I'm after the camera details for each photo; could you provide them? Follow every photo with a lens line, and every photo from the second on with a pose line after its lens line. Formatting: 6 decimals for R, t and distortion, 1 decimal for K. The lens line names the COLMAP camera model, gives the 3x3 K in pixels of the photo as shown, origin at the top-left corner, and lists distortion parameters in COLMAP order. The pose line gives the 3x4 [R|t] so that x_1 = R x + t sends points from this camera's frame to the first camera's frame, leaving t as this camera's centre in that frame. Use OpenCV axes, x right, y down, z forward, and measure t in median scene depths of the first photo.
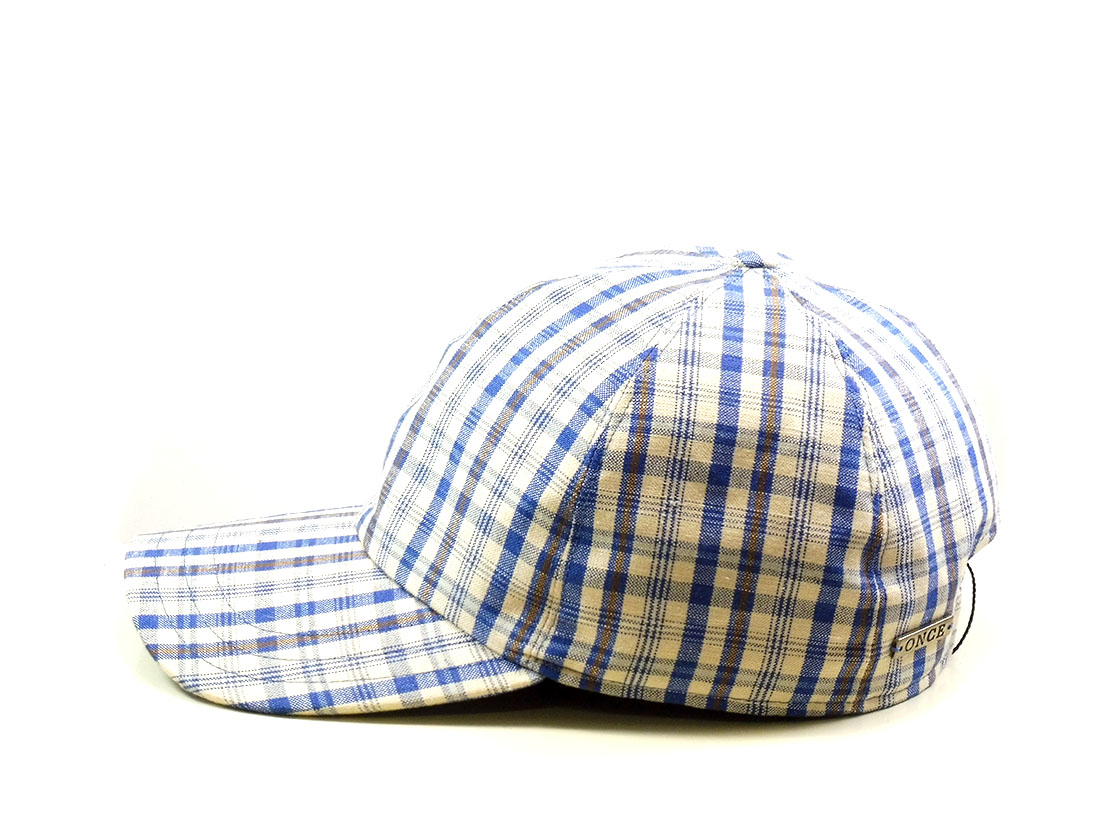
lens RADIAL K [[2988.5, 0, 550.0], [0, 2988.5, 412.5], [0, 0, 1]] dist [0.806233, -21.913151]
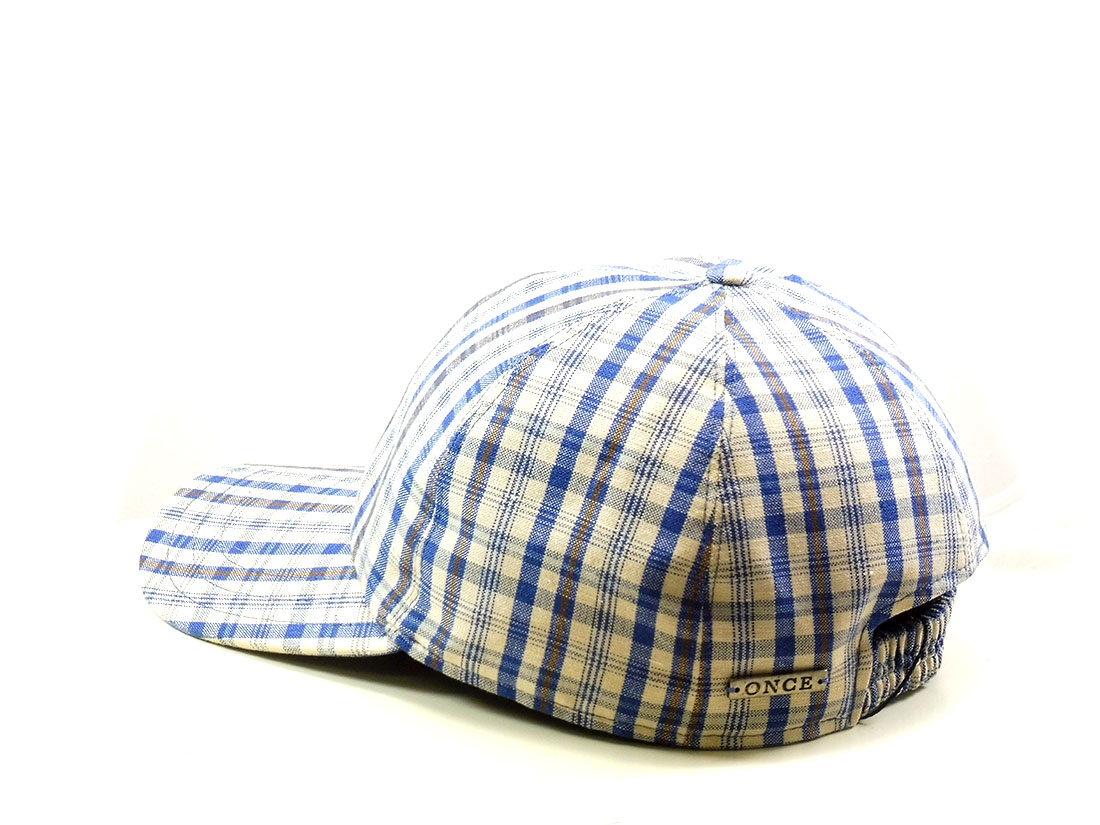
lens RADIAL K [[2988.5, 0, 550.0], [0, 2988.5, 412.5], [0, 0, 1]] dist [0.806233, -21.913151]
pose [[0.855133, 0.145770, -0.497493, 0.540480], [-0.149180, 0.988254, 0.033144, -0.032644], [0.496481, 0.045874, 0.866835, 0.135739]]
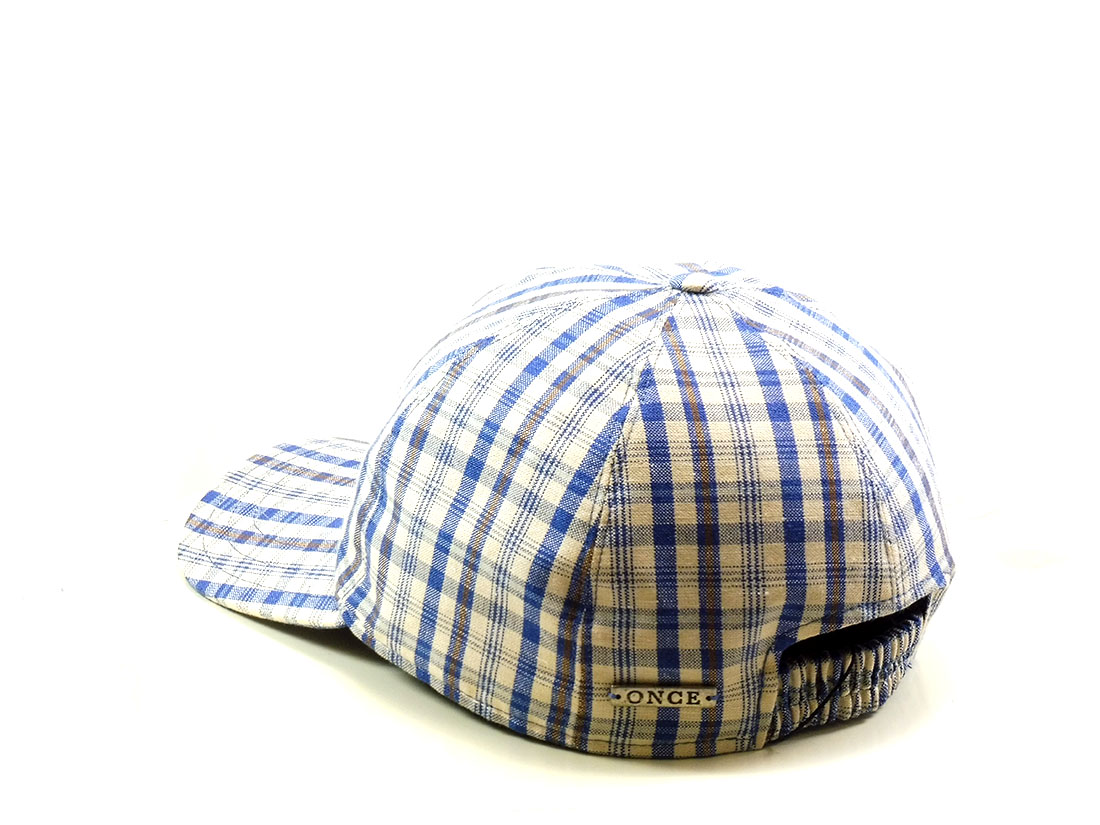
lens RADIAL K [[2988.5, 0, 550.0], [0, 2988.5, 412.5], [0, 0, 1]] dist [0.806233, -21.913151]
pose [[0.665443, 0.208929, -0.716613, 0.781065], [-0.216086, 0.972842, 0.082976, -0.085280], [0.714487, 0.099634, 0.692518, 0.320892]]
